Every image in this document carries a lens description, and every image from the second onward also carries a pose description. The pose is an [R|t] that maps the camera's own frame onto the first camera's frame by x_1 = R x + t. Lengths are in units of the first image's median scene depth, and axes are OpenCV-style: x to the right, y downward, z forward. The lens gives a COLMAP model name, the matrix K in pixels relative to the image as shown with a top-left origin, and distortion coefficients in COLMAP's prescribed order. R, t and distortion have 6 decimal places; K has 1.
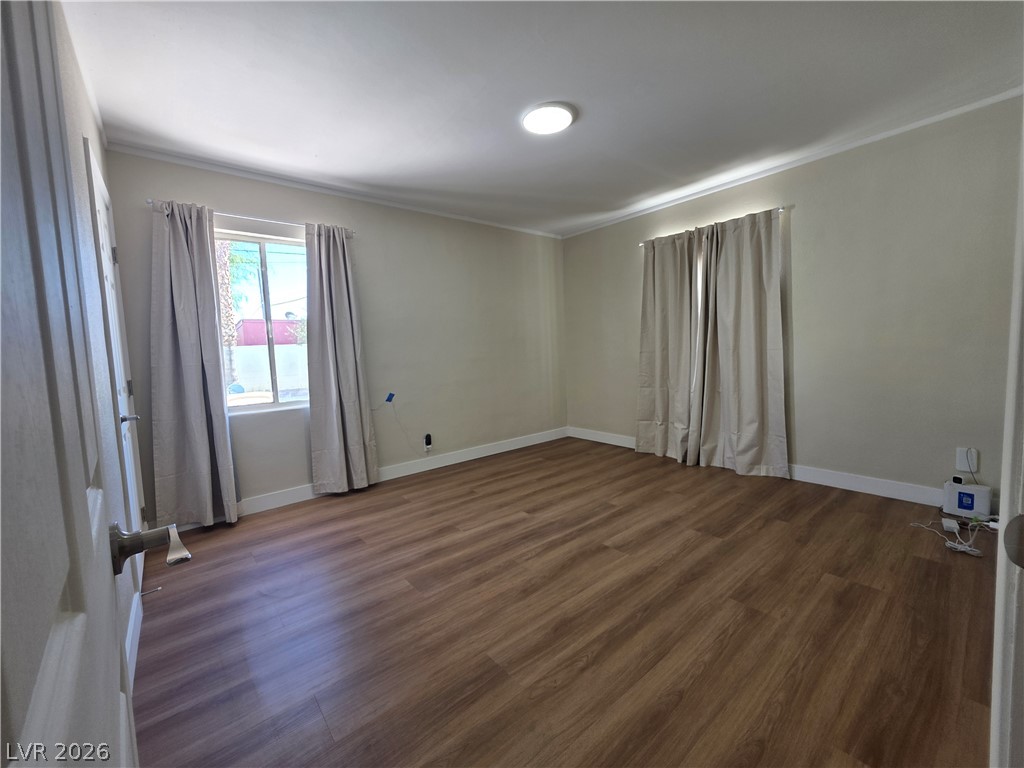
lens RADIAL K [[409.3, 0, 513.2], [0, 409.3, 379.9], [0, 0, 1]] dist [0.005291, -0.000815]
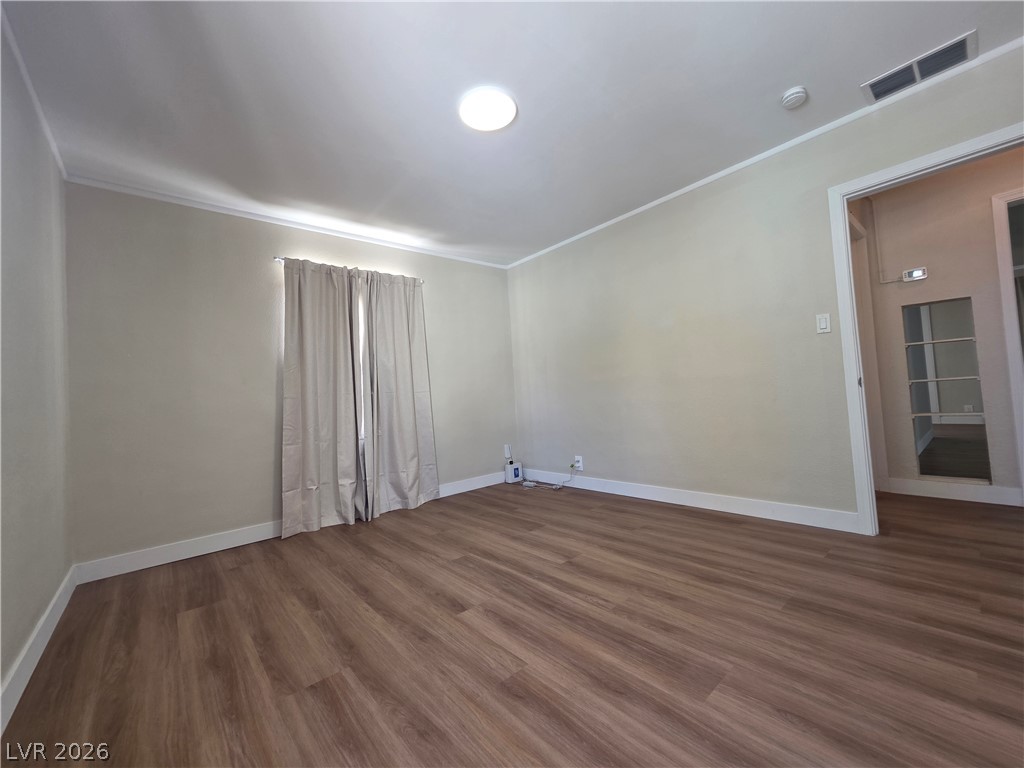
lens RADIAL K [[409.3, 0, 513.2], [0, 409.3, 379.9], [0, 0, 1]] dist [0.005291, -0.000815]
pose [[-0.015498, 0.077490, 0.996873, -0.727359], [0.138406, 0.987561, -0.074614, 0.022594], [-0.990254, 0.136816, -0.026030, 0.997692]]
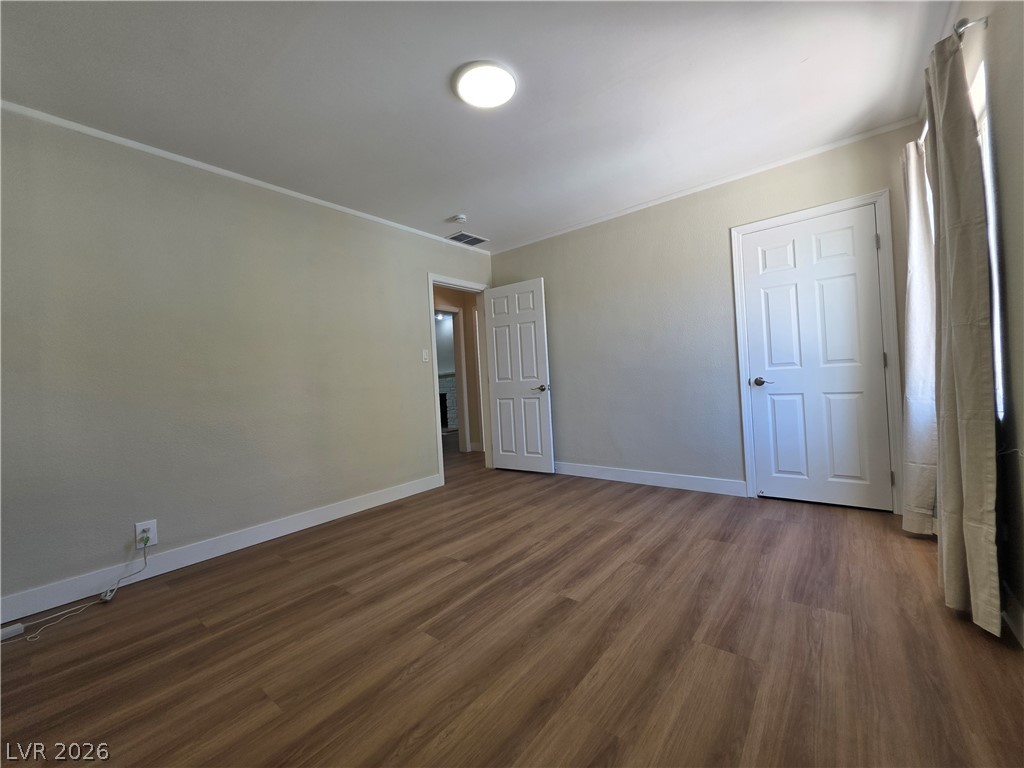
lens RADIAL K [[409.3, 0, 513.2], [0, 409.3, 379.9], [0, 0, 1]] dist [0.005291, -0.000815]
pose [[-0.975710, 0.092650, -0.198511, 0.244332], [0.078988, 0.993998, 0.075684, -0.084541], [0.204332, 0.058165, -0.977172, 1.787164]]
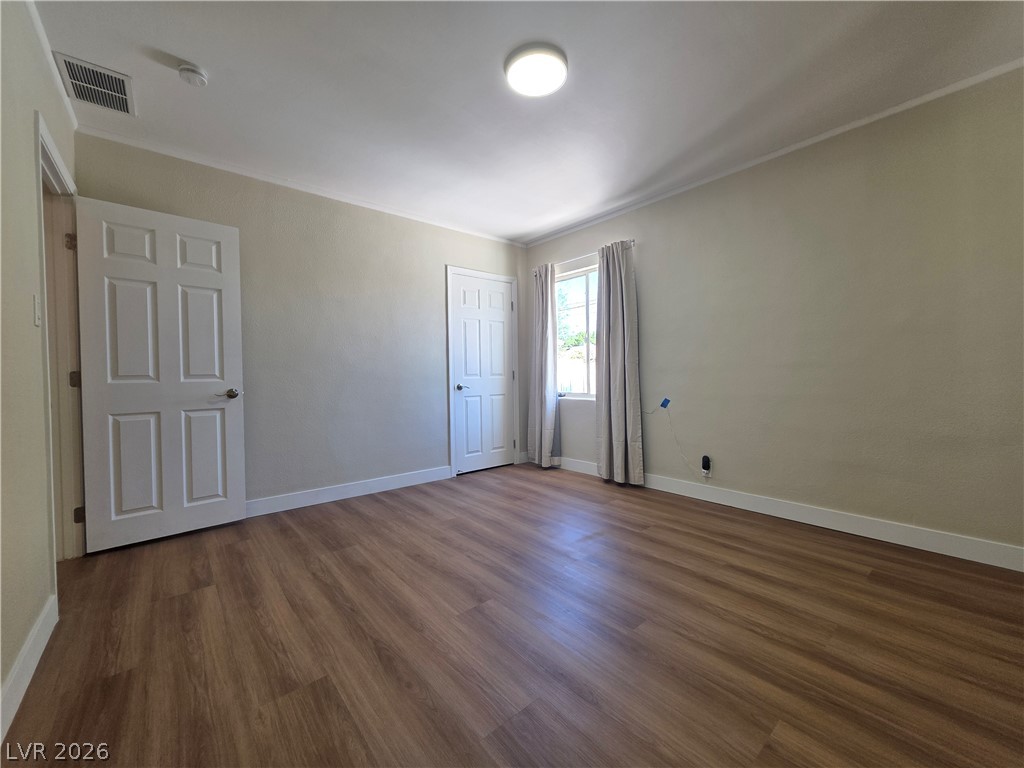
lens RADIAL K [[409.3, 0, 513.2], [0, 409.3, 379.9], [0, 0, 1]] dist [0.005291, -0.000815]
pose [[0.010102, 0.053059, -0.998540, 0.899689], [-0.059734, 0.996840, 0.052364, -0.054524], [0.998163, 0.059118, 0.013239, 0.930134]]
